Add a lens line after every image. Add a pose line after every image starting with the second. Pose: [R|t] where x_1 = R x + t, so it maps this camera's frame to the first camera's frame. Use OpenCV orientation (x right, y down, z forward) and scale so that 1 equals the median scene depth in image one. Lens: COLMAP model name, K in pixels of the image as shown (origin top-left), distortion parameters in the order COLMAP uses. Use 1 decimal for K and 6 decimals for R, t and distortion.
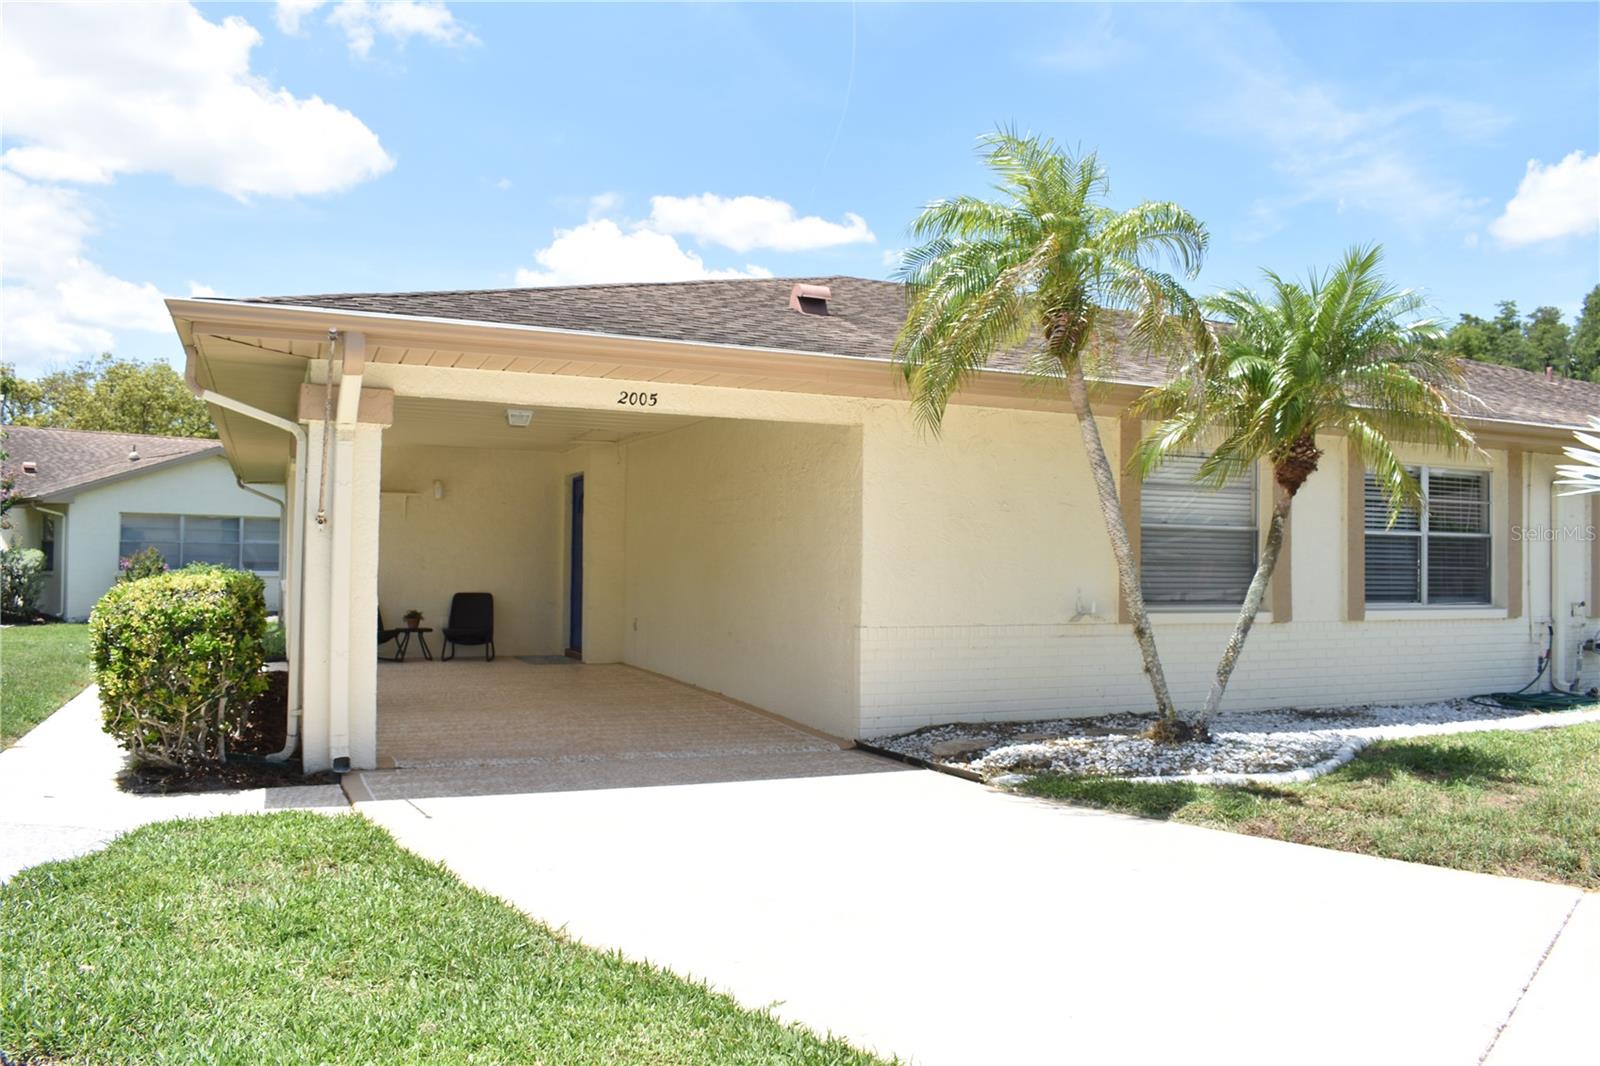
lens RADIAL K [[1244.7, 0, 788.4], [0, 1244.7, 522.1], [0, 0, 1]] dist [-0.094389, 0.017291]
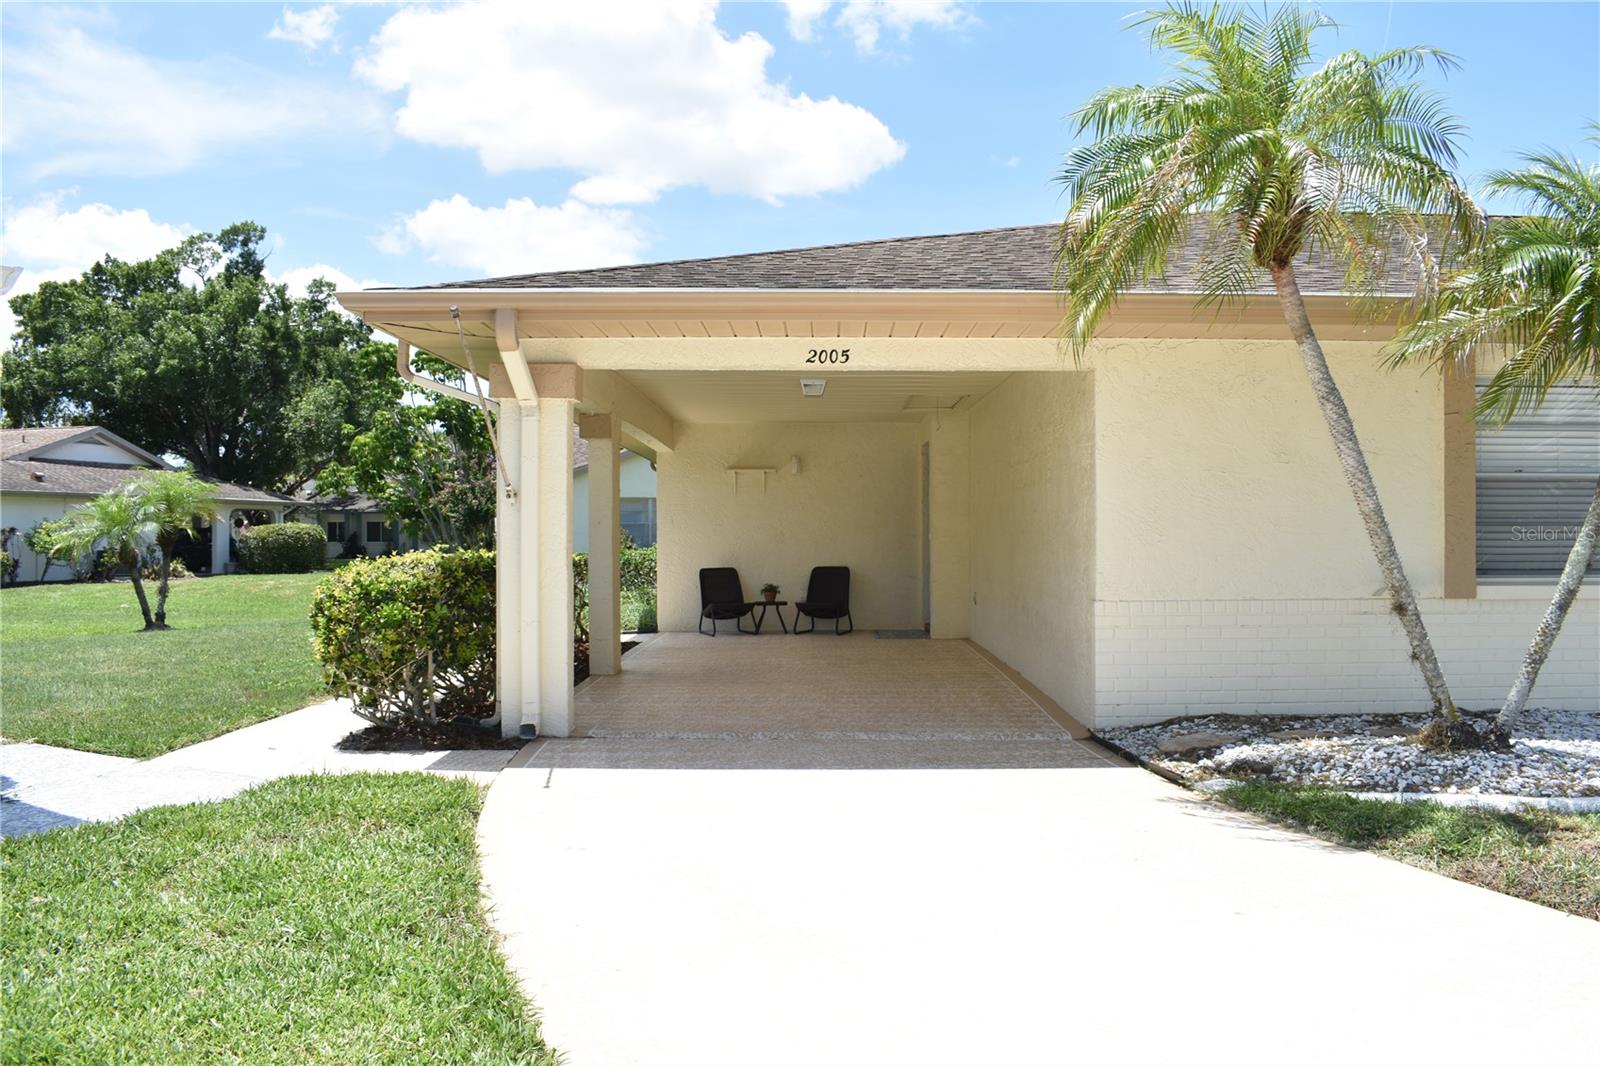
lens RADIAL K [[1244.7, 0, 788.1], [0, 1244.7, 537.2], [0, 0, 1]] dist [-0.094389, 0.017291]
pose [[0.914018, -0.013929, -0.405435, 0.228147], [0.027040, 0.999280, 0.026630, 0.011304], [0.404772, -0.035304, 0.913736, 0.124988]]
